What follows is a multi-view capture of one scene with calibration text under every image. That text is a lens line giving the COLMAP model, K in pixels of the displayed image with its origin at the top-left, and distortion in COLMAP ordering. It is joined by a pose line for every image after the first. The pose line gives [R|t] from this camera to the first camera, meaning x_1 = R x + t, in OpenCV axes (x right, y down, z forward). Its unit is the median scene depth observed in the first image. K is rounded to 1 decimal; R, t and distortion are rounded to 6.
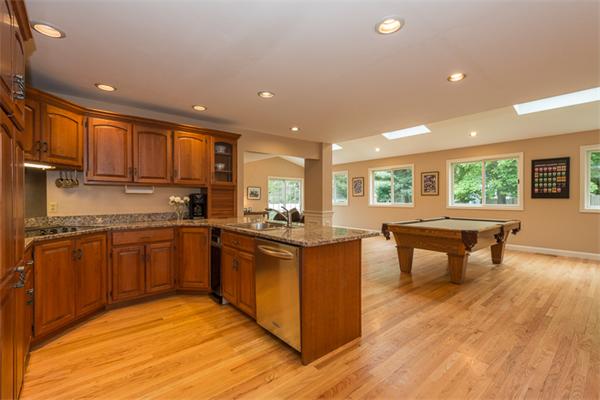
lens RADIAL K [[272.9, 0, 300.4], [0, 272.9, 198.3], [0, 0, 1]] dist [0.008858, -0.000235]
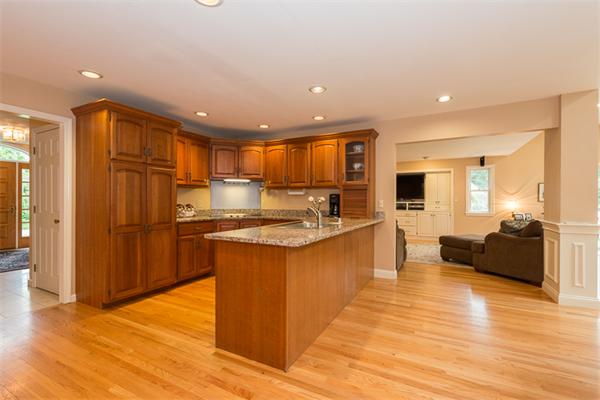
lens RADIAL K [[272.9, 0, 296.2], [0, 272.9, 202.9], [0, 0, 1]] dist [0.008858, -0.000235]
pose [[0.371088, 0.010369, -0.928540, 0.606265], [-0.005799, 0.999944, 0.008848, 0.010373], [0.928580, 0.002102, 0.371127, 0.468486]]
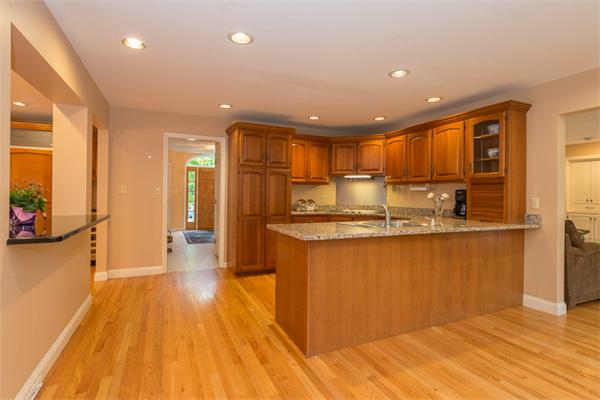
lens RADIAL K [[285.7, 0, 289.8], [0, 285.7, 195.9], [0, 0, 1]] dist [0.007368, -0.001781]
pose [[-0.275176, 0.001754, -0.961392, 0.682017], [-0.012330, 0.999910, 0.005353, 0.005349], [0.961315, 0.013327, -0.275130, 0.751144]]
